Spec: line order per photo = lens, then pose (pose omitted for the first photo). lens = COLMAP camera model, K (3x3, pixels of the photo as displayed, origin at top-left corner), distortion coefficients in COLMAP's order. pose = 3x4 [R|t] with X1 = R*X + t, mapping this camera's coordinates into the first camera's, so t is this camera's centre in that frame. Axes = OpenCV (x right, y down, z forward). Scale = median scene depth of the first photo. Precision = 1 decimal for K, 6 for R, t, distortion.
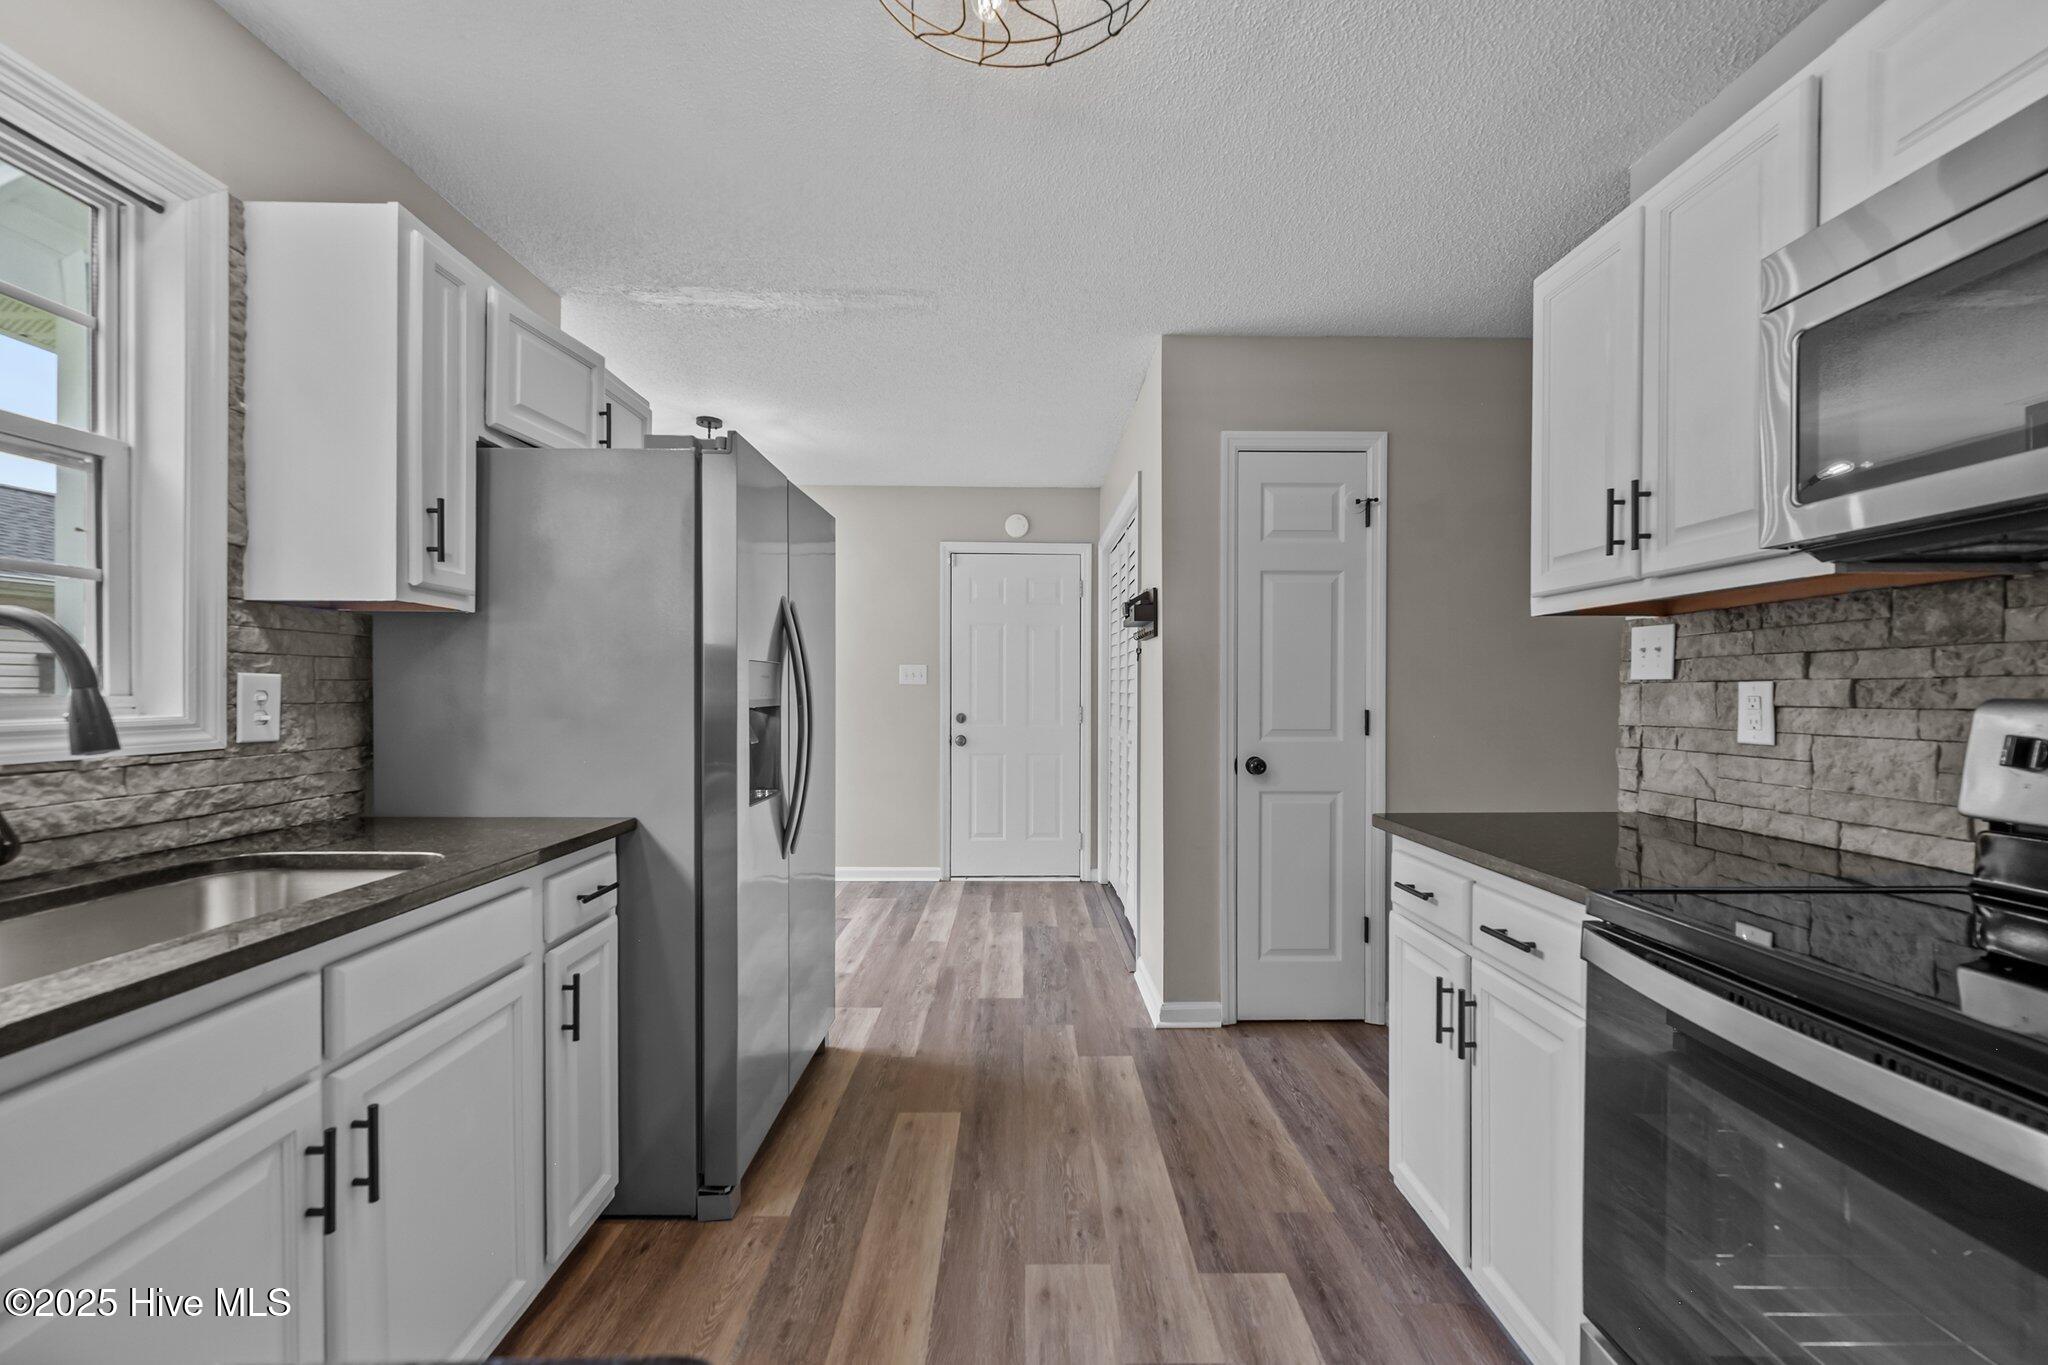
lens RADIAL K [[808.3, 0, 1035.7], [0, 808.3, 688.1], [0, 0, 1]] dist [0.001773, -0.000504]
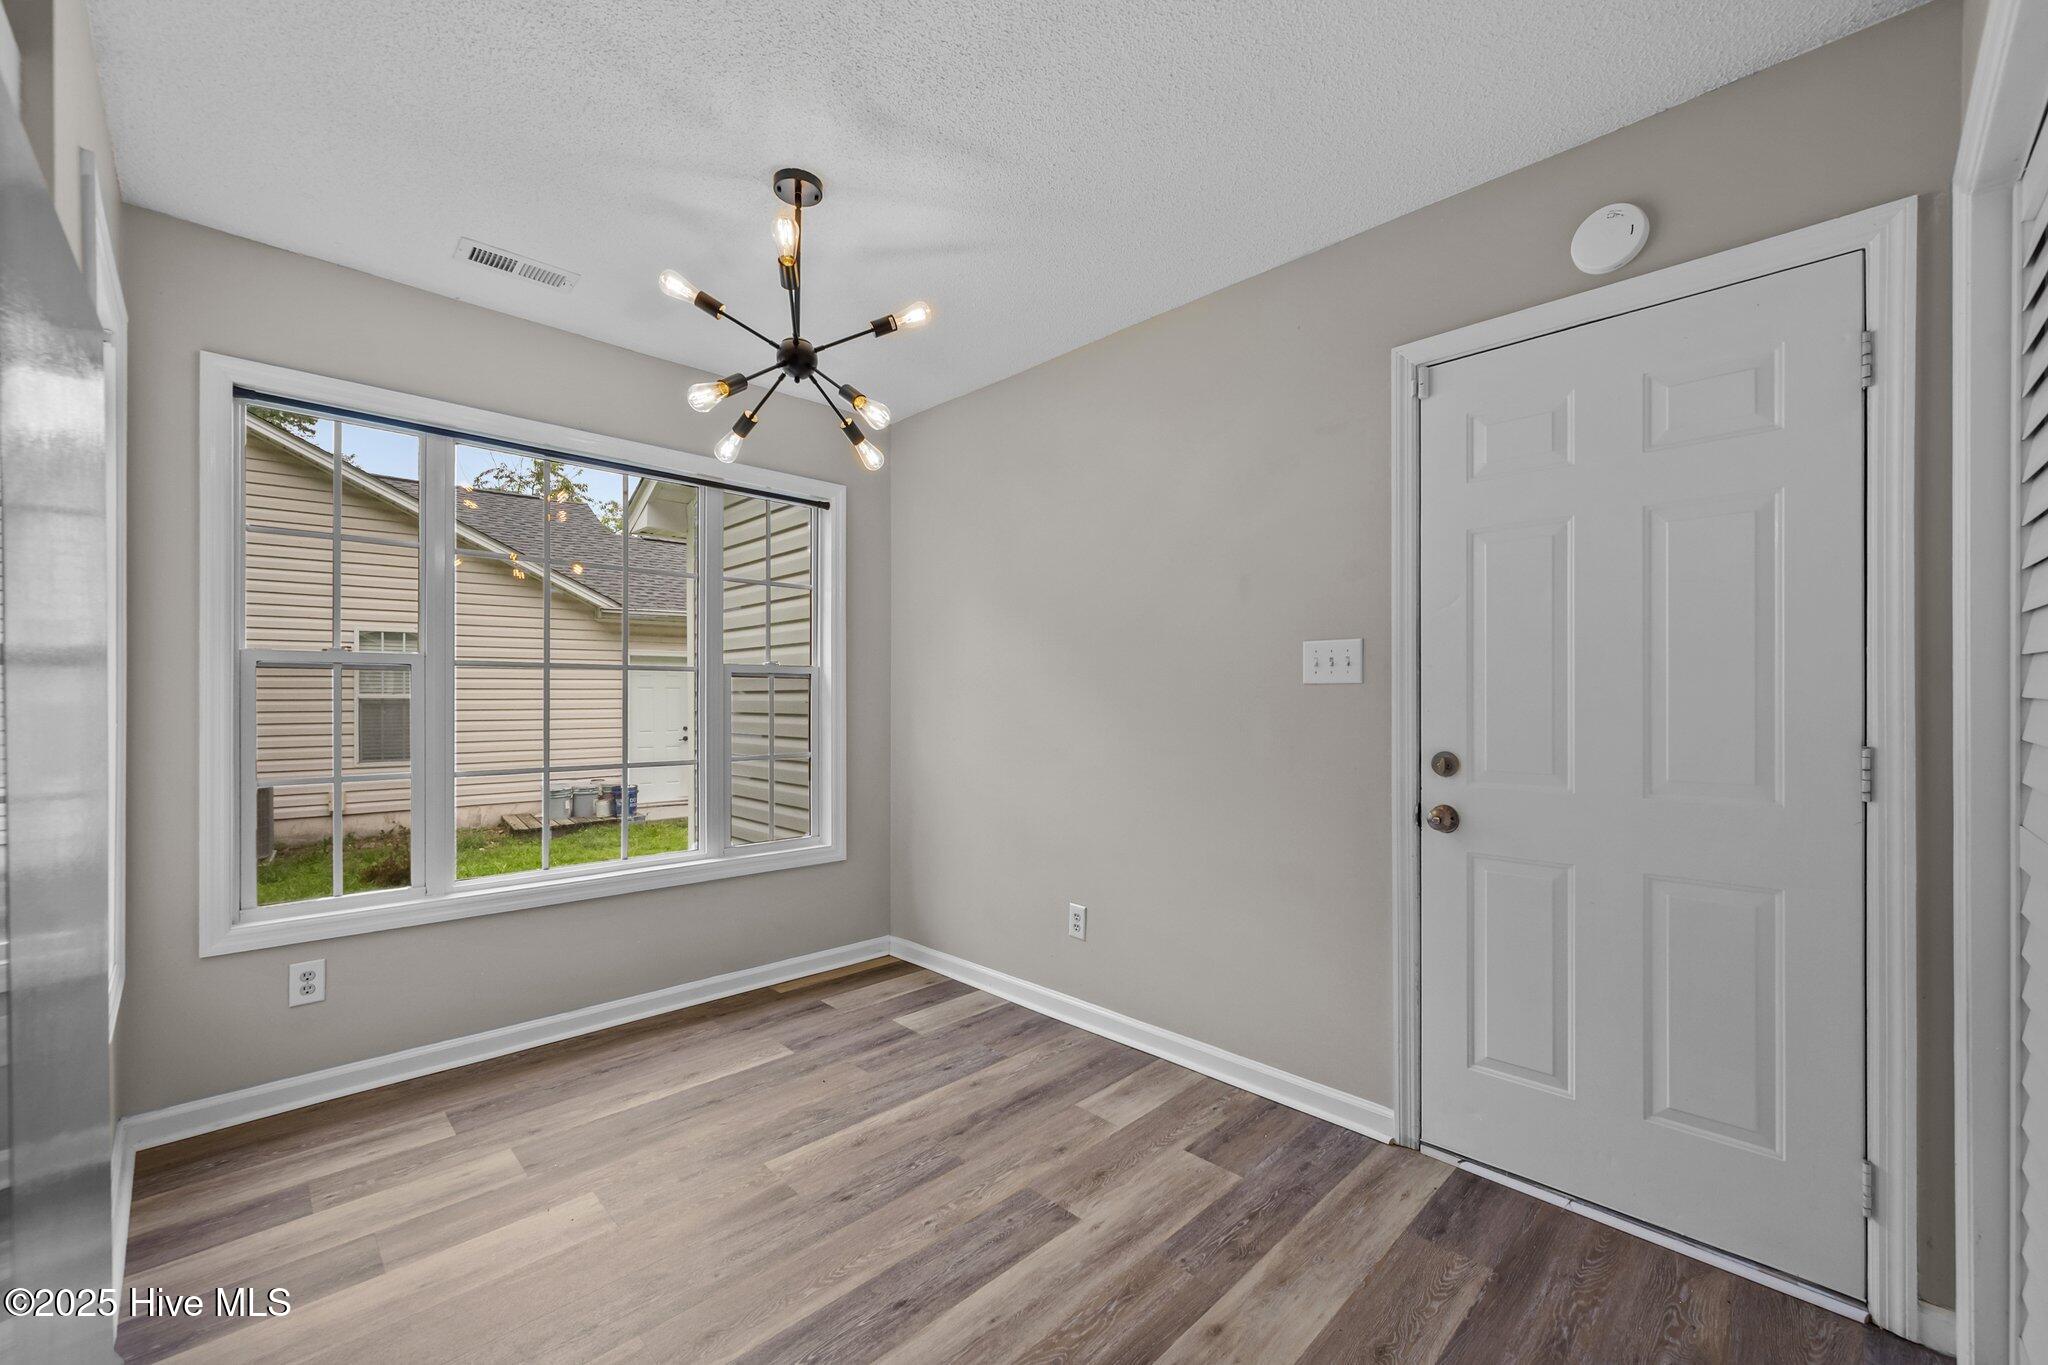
lens RADIAL K [[808.3, 0, 1011.0], [0, 808.3, 700.1], [0, 0, 1]] dist [0.001773, -0.000504]
pose [[0.710053, 0.000591, -0.704148, 0.040909], [-0.014390, 0.999803, -0.013672, 0.013612], [0.704001, 0.019841, 0.709922, 0.550420]]
